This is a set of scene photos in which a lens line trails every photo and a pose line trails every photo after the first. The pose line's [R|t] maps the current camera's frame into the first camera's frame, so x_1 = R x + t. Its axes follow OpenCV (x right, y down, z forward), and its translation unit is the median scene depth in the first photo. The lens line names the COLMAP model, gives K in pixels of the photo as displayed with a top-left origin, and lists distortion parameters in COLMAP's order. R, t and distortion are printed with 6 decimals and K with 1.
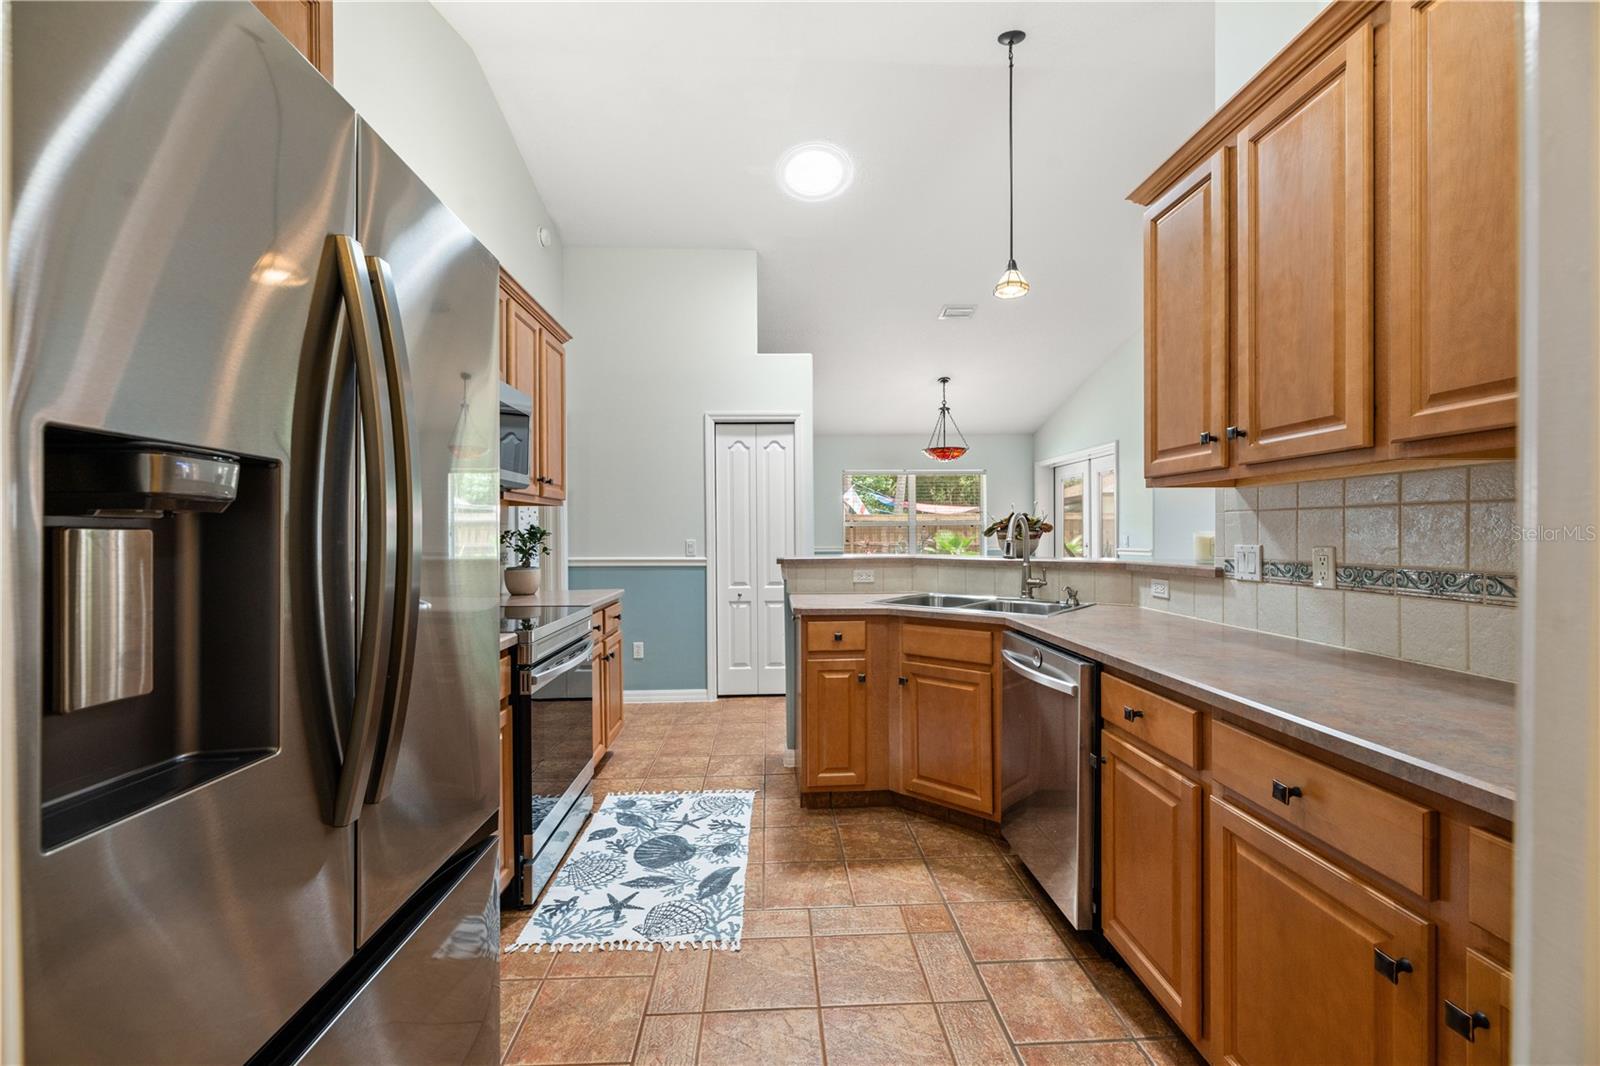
lens RADIAL K [[639.5, 0, 805.9], [0, 639.5, 538.9], [0, 0, 1]] dist [0.000606, 0.000045]
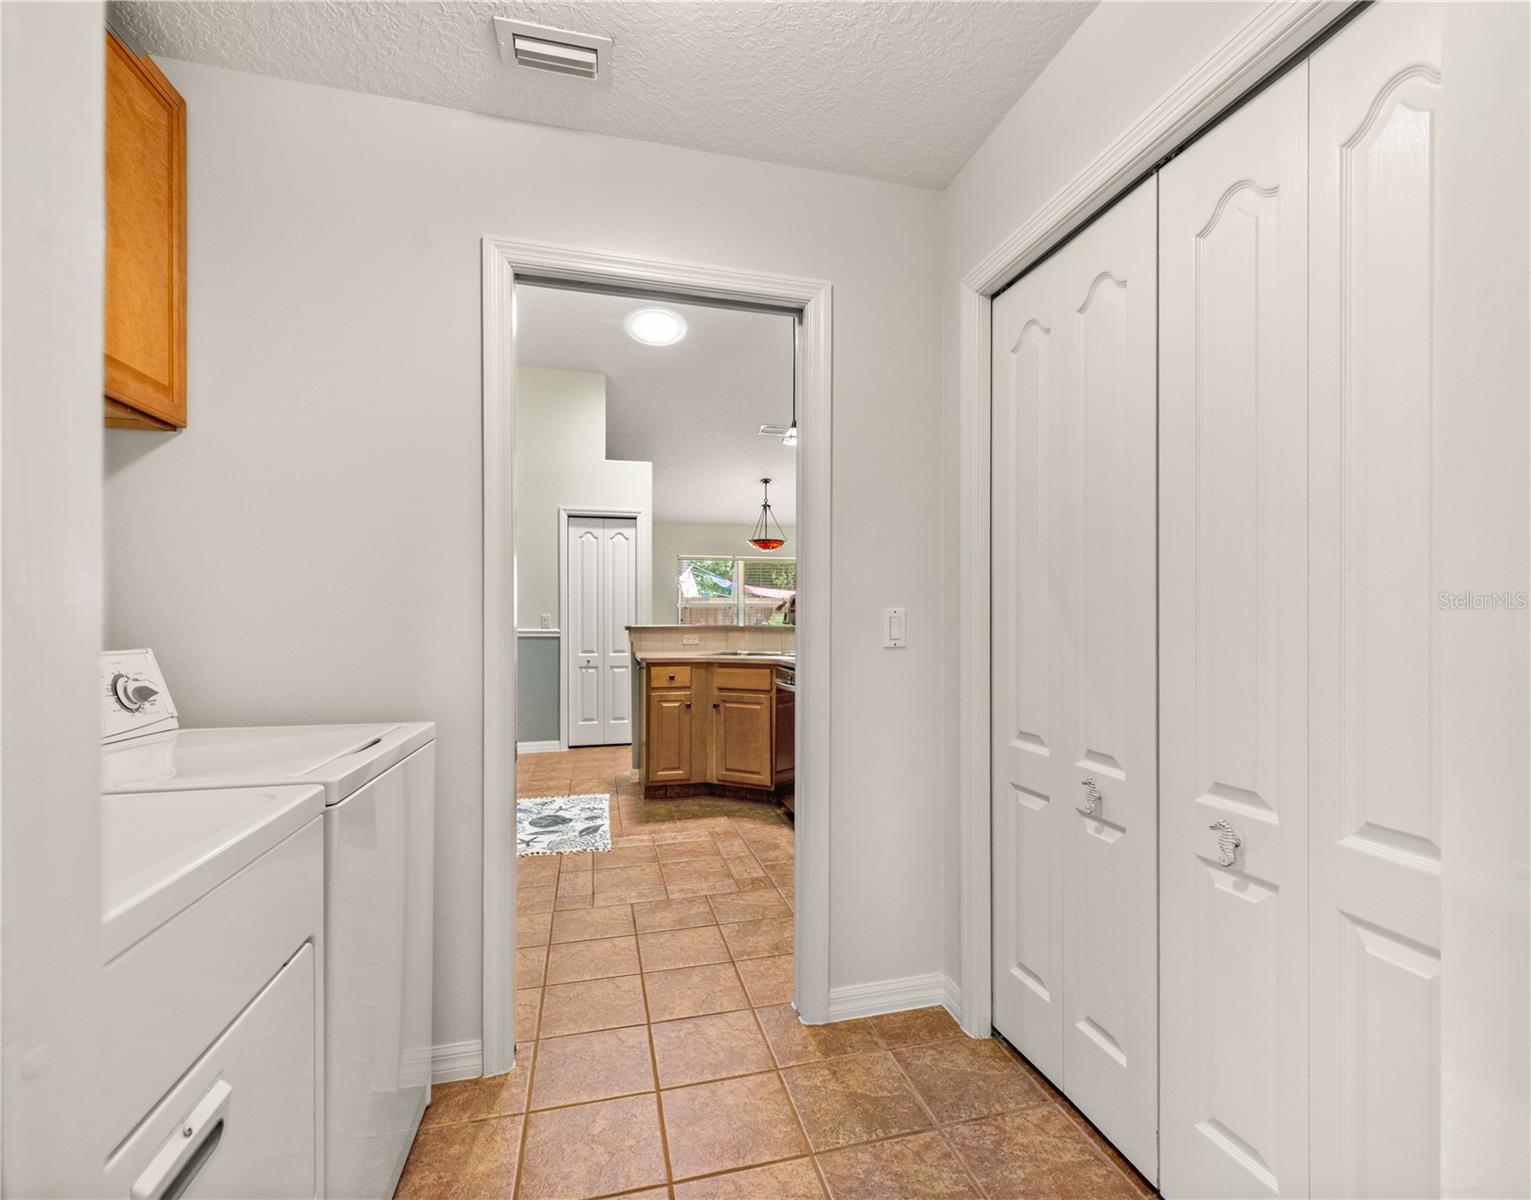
lens RADIAL K [[695.4, 0, 792.8], [0, 695.4, 619.6], [0, 0, 1]] dist [0.002241, 0.000044]
pose [[0.975926, 0.005932, 0.218022, -0.026760], [-0.004220, 0.999957, -0.008318, 0.034876], [-0.218061, 0.007197, 0.975909, -0.615529]]
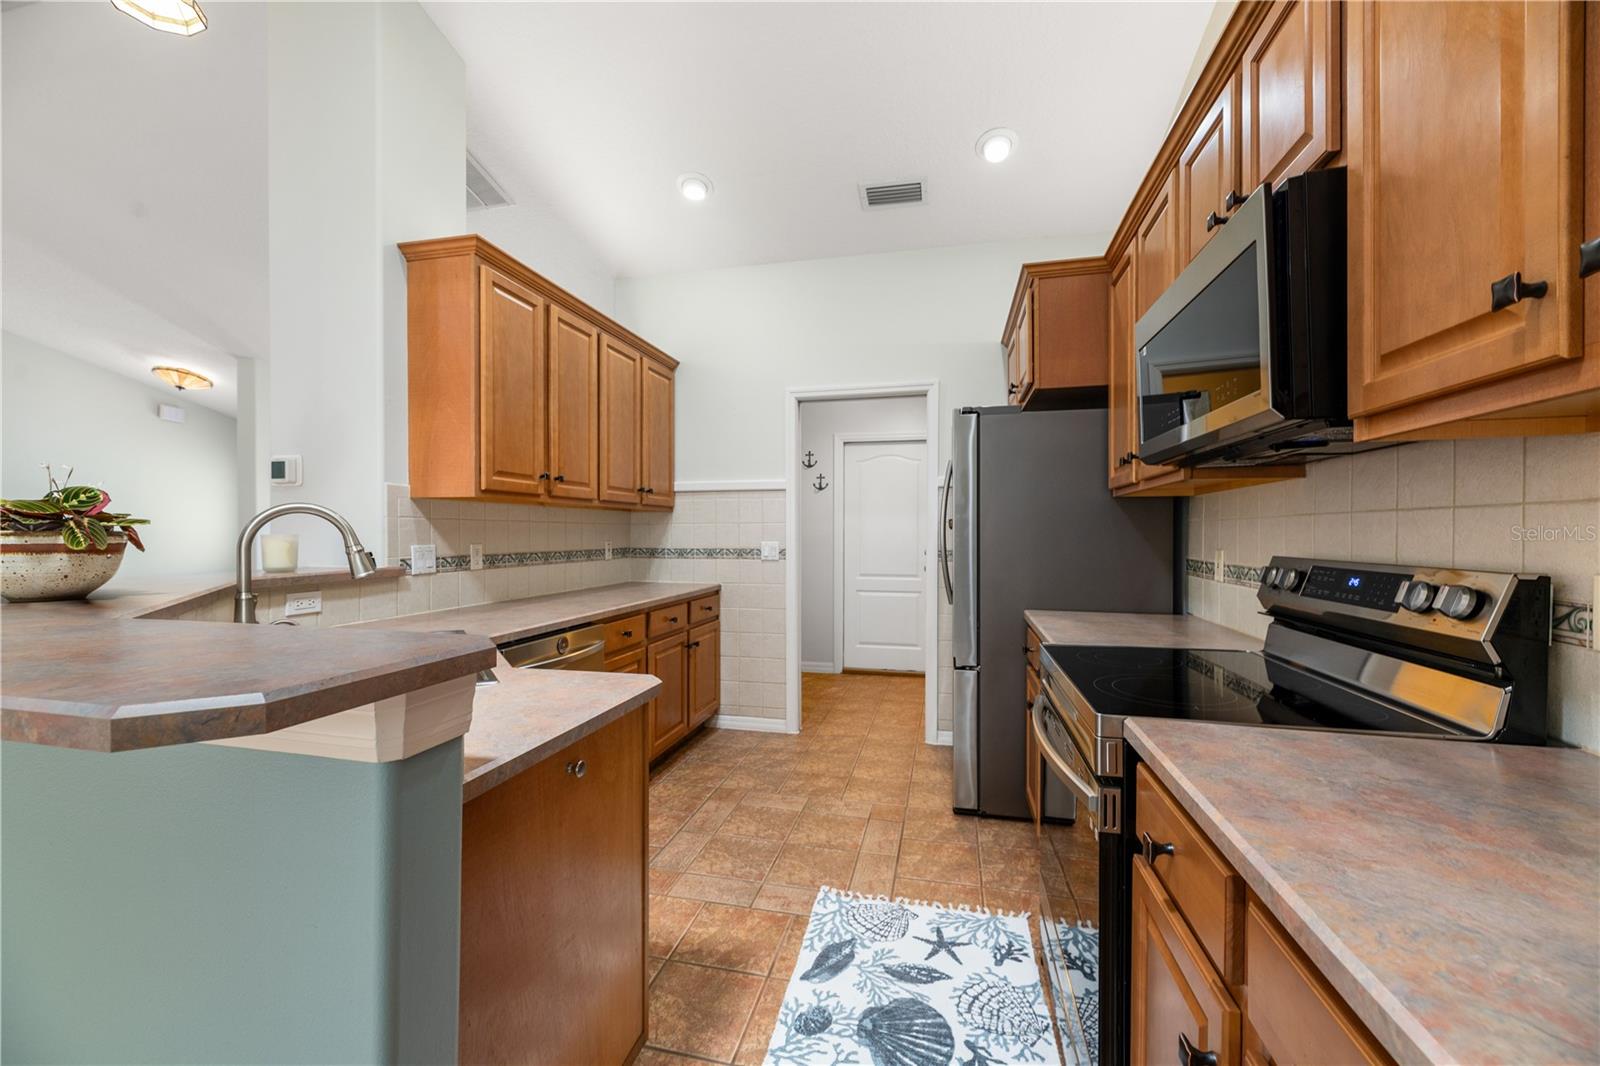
lens RADIAL K [[639.5, 0, 805.9], [0, 639.5, 538.9], [0, 0, 1]] dist [0.000606, 0.000045]
pose [[-0.967468, 0.002649, 0.252980, -0.260993], [0.006217, 0.999892, 0.013307, -0.011492], [-0.252917, 0.014447, -0.967380, 1.485248]]
